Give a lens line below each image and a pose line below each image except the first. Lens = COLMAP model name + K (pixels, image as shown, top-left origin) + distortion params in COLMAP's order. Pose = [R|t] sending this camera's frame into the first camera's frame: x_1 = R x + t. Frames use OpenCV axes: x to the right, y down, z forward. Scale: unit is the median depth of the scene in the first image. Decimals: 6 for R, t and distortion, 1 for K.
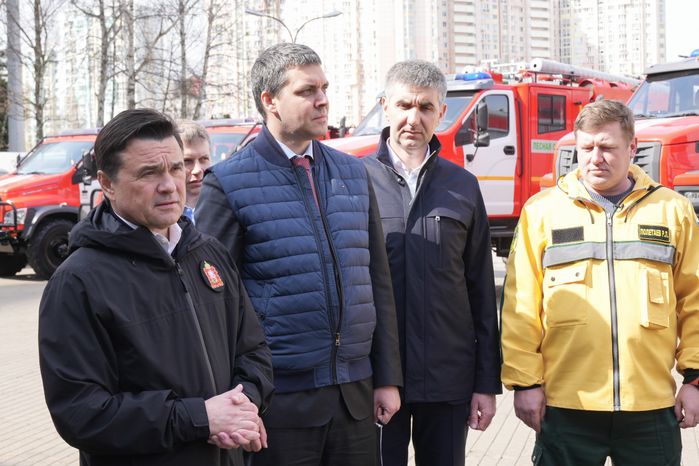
lens RADIAL K [[1053.4, 0, 330.1], [0, 1053.4, 212.2], [0, 0, 1]] dist [-0.031687, 0.000000]
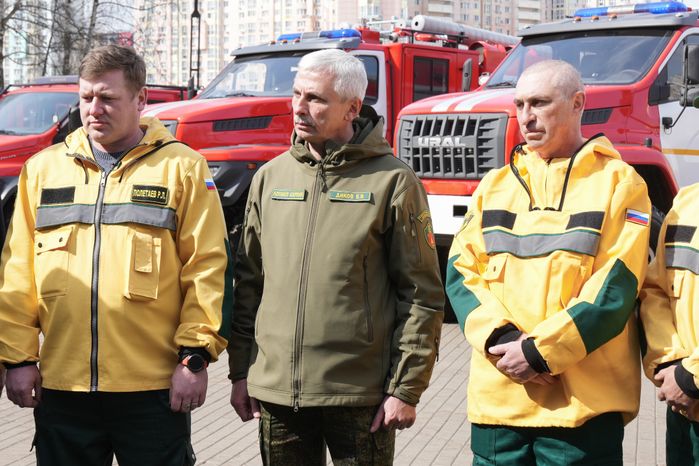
lens RADIAL K [[1249.7, 0, 350.5], [0, 1249.7, 227.4], [0, 0, 1]] dist [-0.108027, 0.000000]
pose [[0.994808, 0.013880, 0.100815, 0.365541], [-0.016487, 0.999550, 0.025068, 0.018196], [-0.100422, -0.026600, 0.994589, -0.070483]]
